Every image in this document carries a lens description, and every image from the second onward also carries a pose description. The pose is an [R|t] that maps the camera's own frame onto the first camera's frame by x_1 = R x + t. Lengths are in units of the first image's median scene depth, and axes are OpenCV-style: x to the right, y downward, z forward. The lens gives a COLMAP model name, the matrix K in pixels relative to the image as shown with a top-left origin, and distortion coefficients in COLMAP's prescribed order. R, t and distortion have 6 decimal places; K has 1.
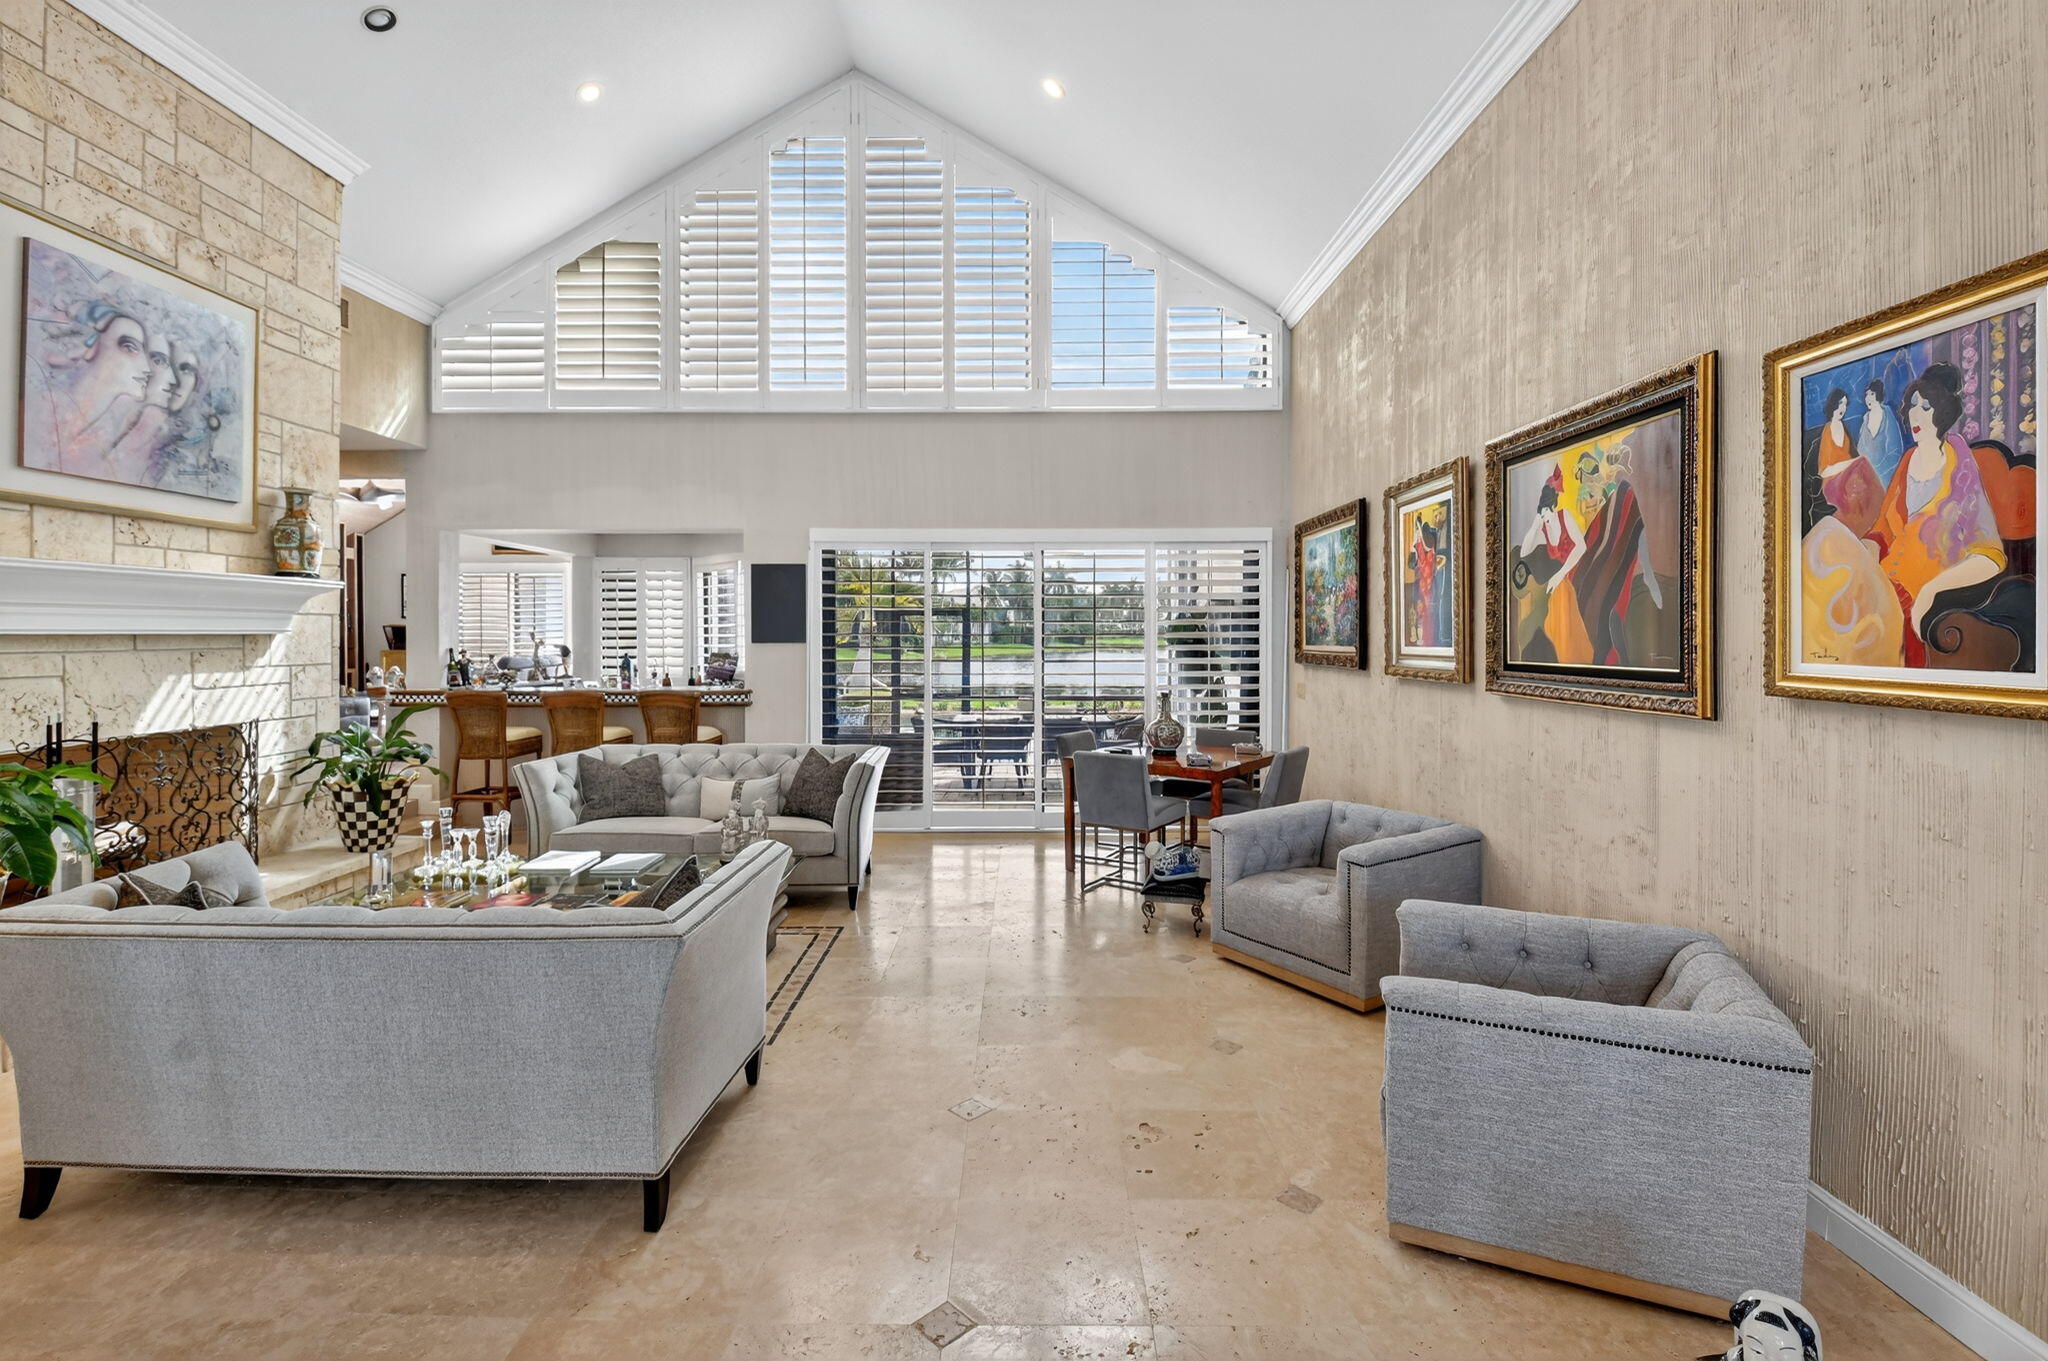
lens RADIAL K [[921.9, 0, 1041.3], [0, 921.9, 636.0], [0, 0, 1]] dist [-0.015946, -0.006850]
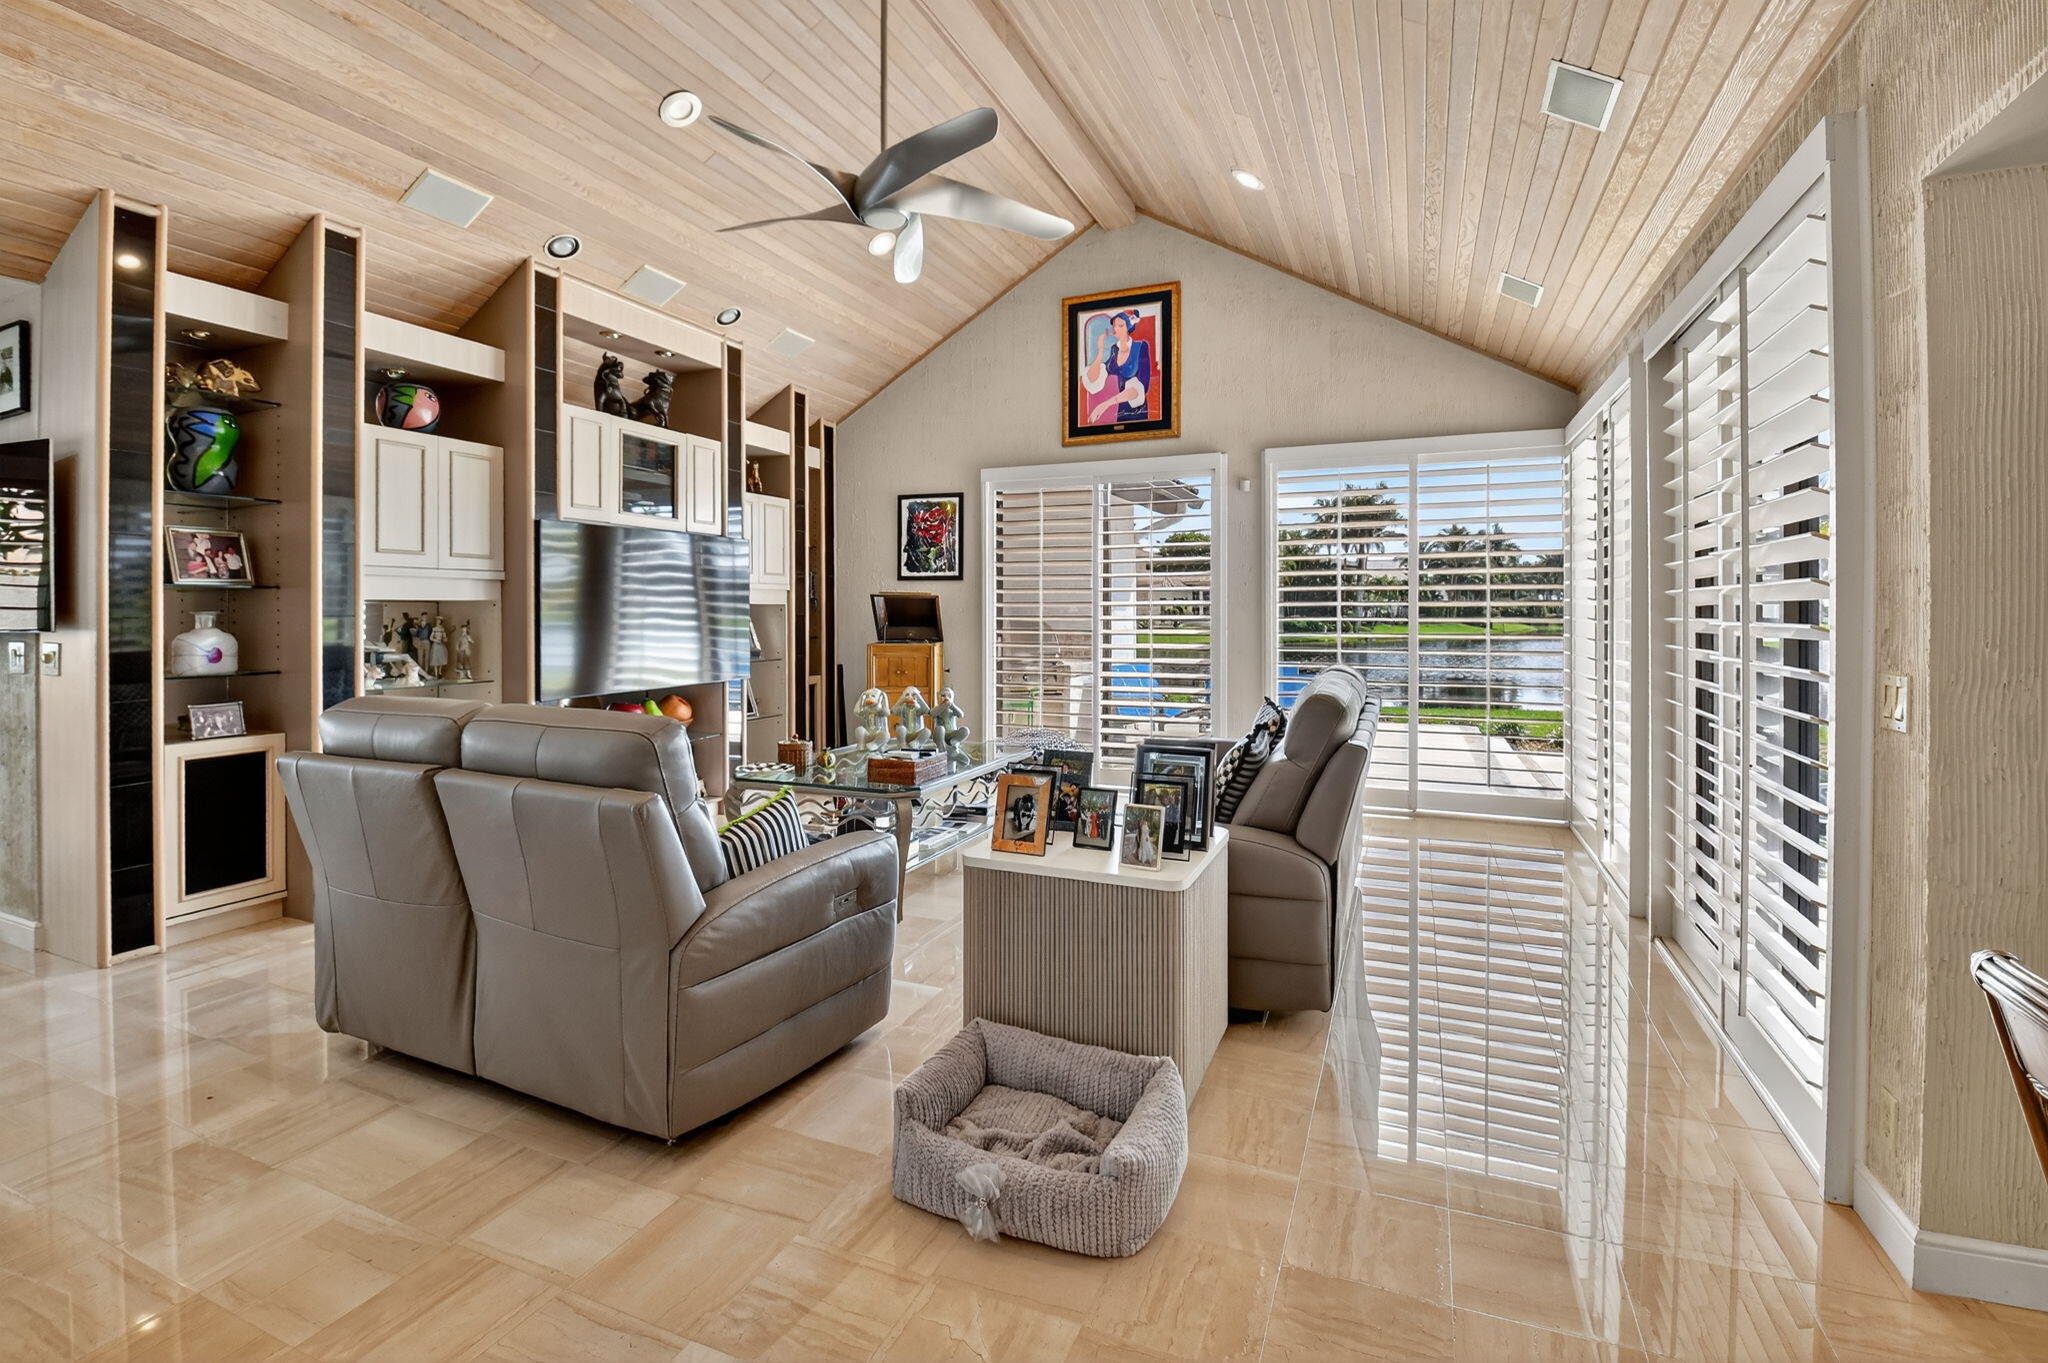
lens RADIAL K [[921.9, 0, 1016.7], [0, 921.9, 620.0], [0, 0, 1]] dist [-0.015946, -0.006850]
pose [[0.908147, 0.006539, -0.418601, -0.427160], [-0.005131, 0.999977, 0.004490, -0.000026], [0.418620, -0.001930, 0.908159, 0.563313]]
